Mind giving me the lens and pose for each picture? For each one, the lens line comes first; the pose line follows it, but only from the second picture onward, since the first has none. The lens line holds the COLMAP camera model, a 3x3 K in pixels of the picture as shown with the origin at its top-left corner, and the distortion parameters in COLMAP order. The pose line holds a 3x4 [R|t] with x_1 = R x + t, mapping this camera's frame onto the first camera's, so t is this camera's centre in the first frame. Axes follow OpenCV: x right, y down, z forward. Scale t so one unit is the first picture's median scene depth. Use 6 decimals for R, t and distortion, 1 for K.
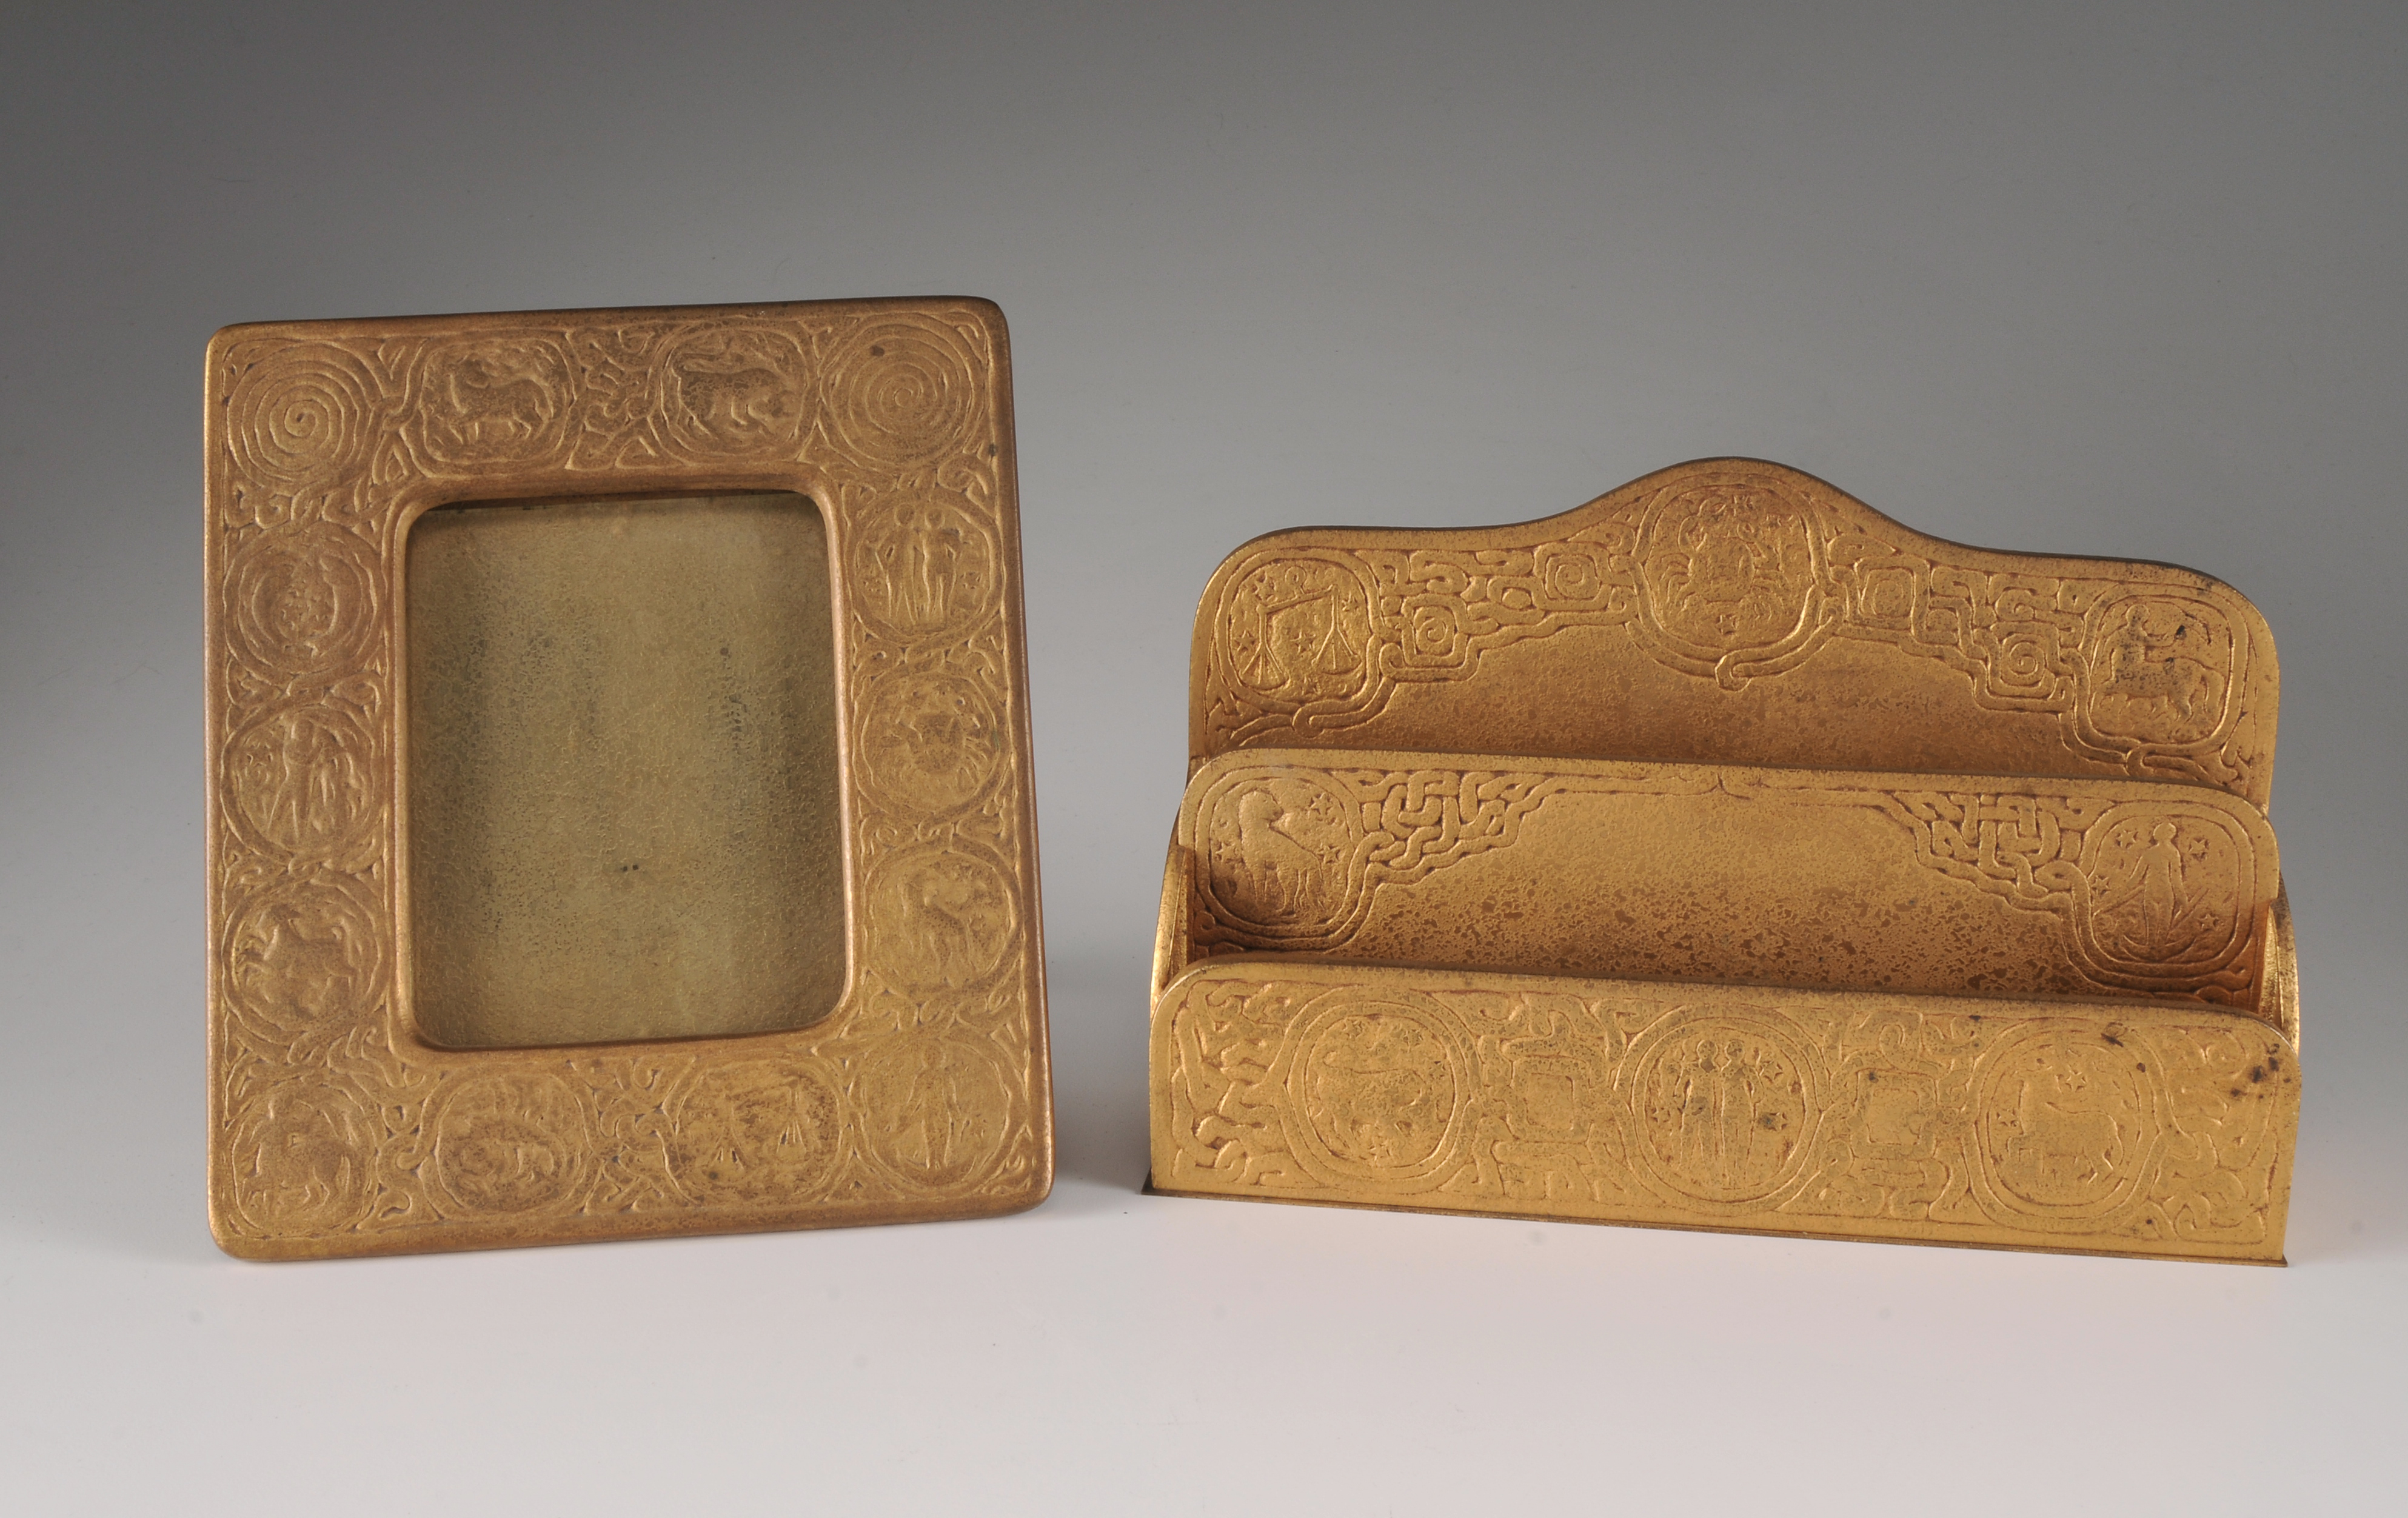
lens RADIAL K [[2768.1, 0, 1143.9], [0, 2768.1, 681.8], [0, 0, 1]] dist [-0.069016, 0.000000]
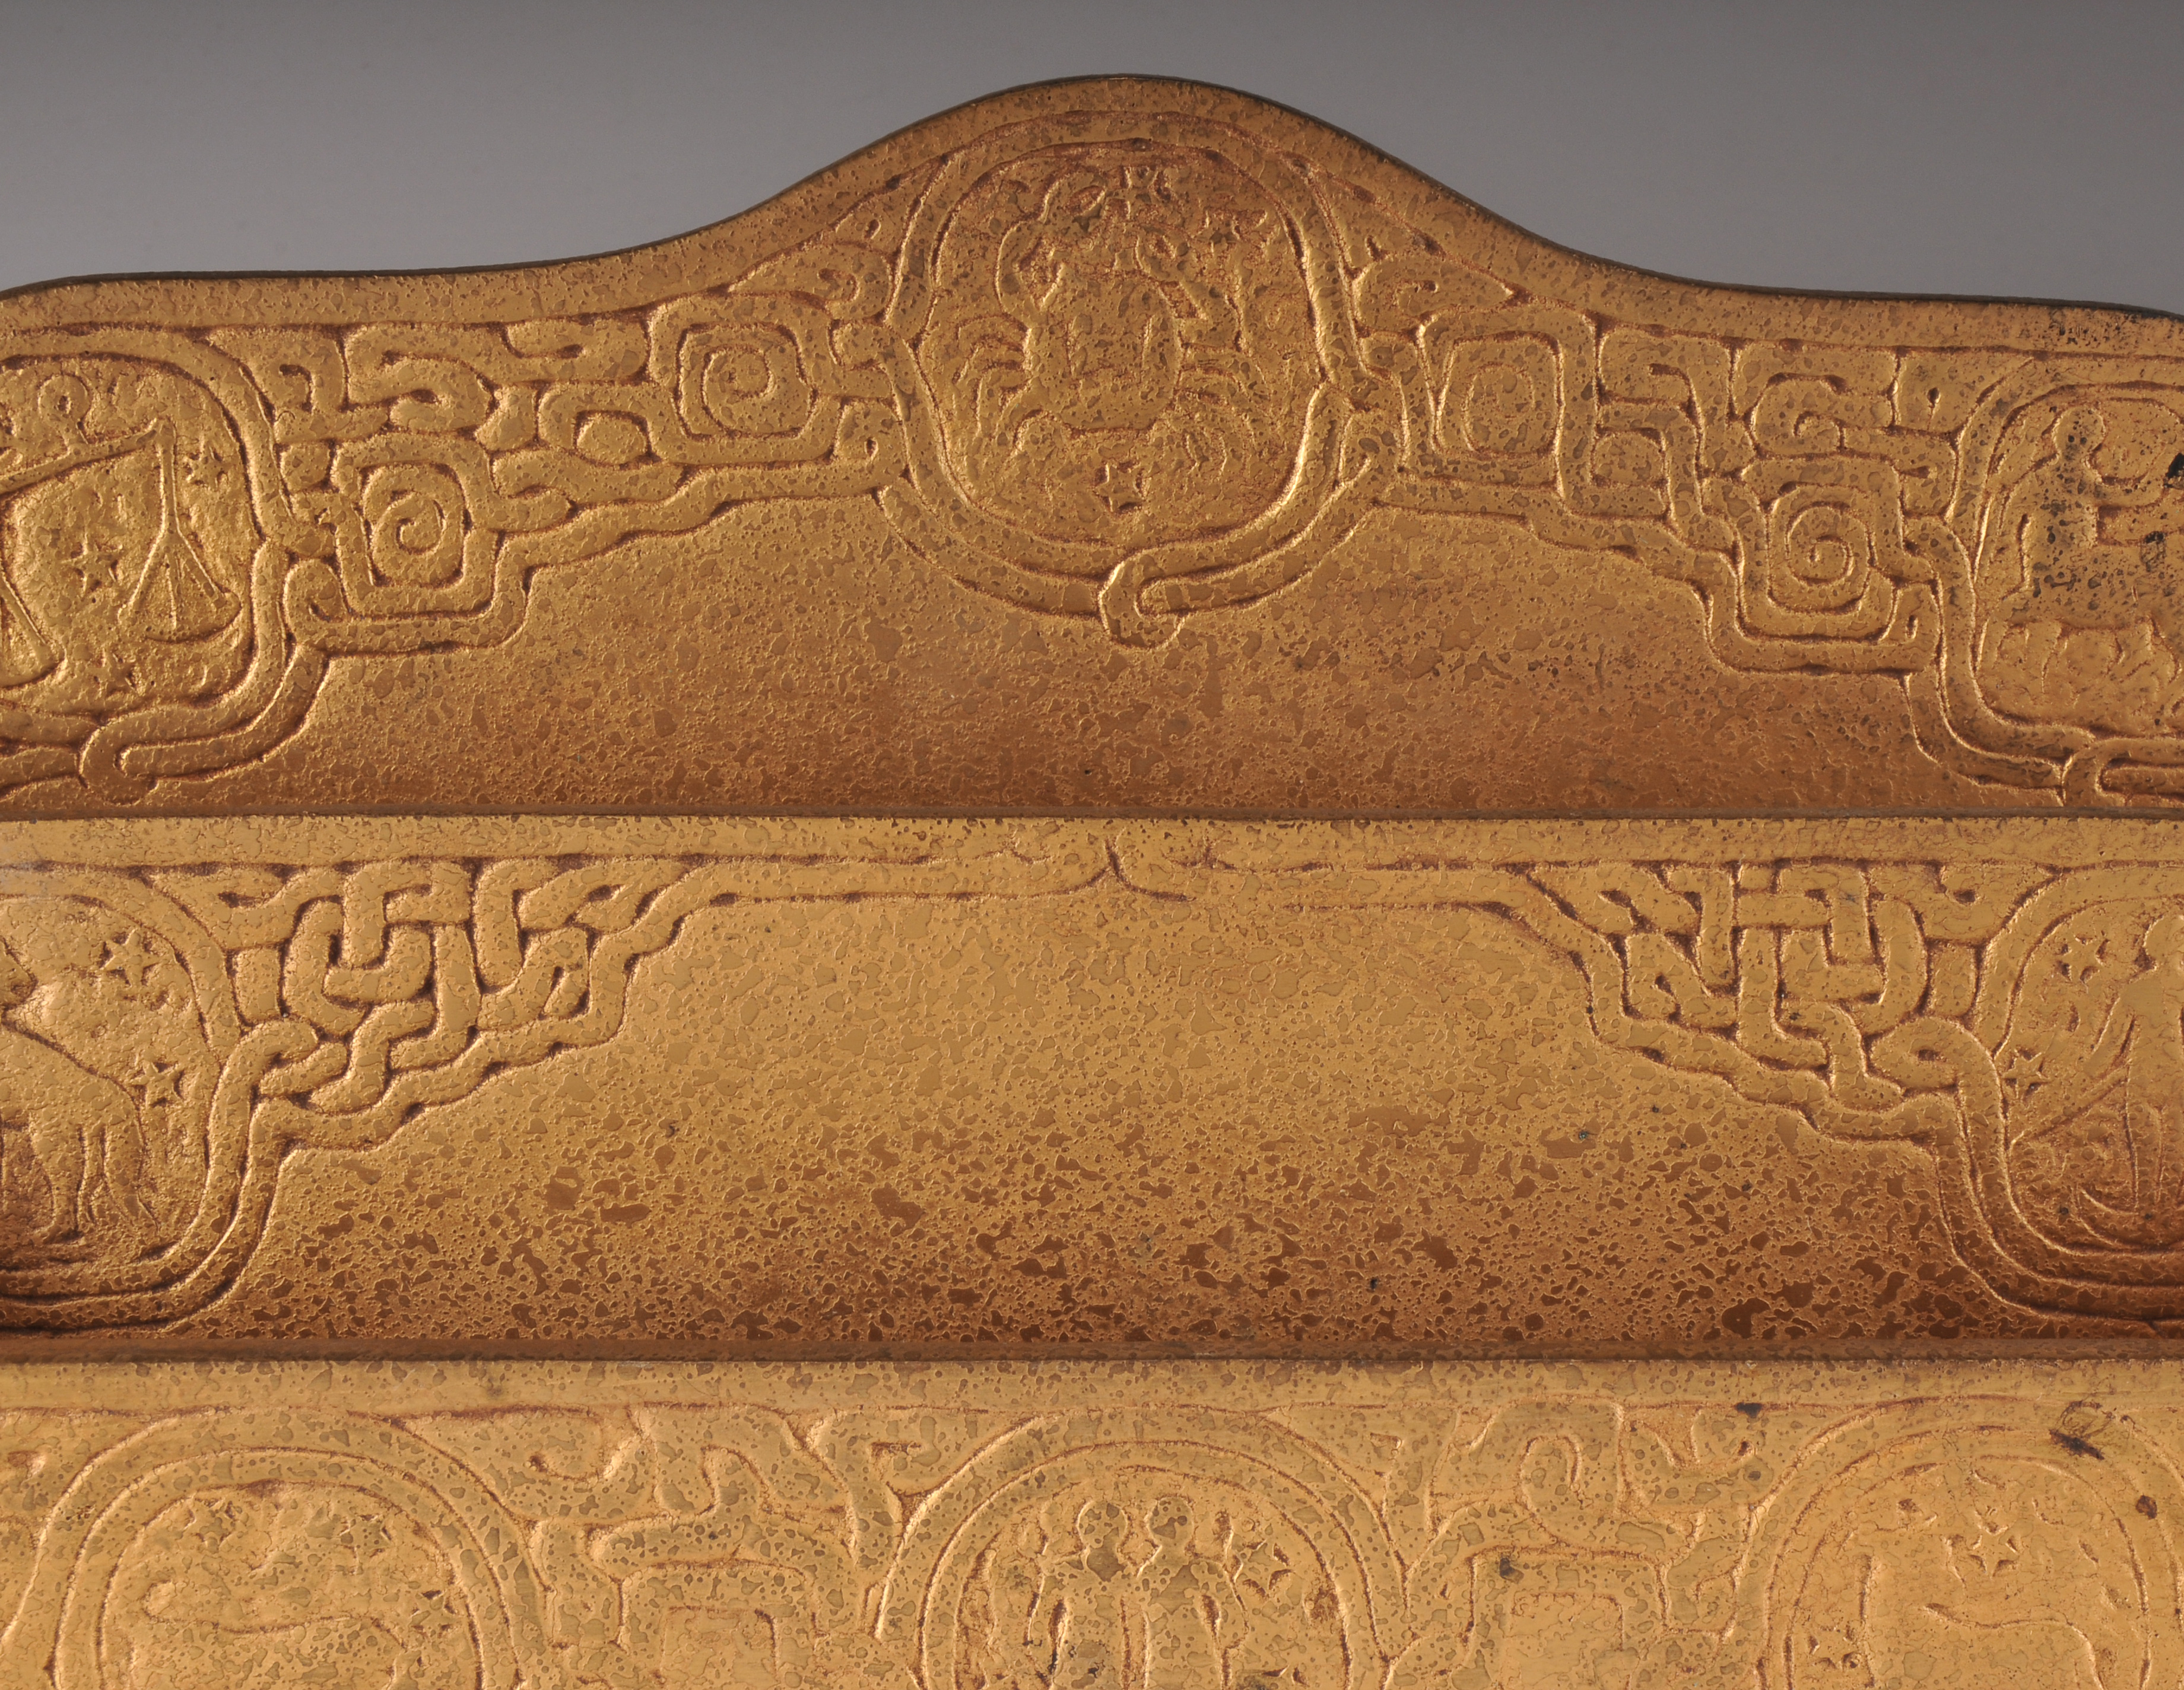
lens RADIAL K [[4647.4, 0, 1113.7], [0, 4647.4, 843.8], [0, 0, 1]] dist [-0.042892, 0.000000]
pose [[0.983557, -0.036783, 0.176814, 0.086750], [0.037318, 0.999303, 0.000301, 0.033181], [-0.176702, 0.006302, 0.984244, 0.321685]]
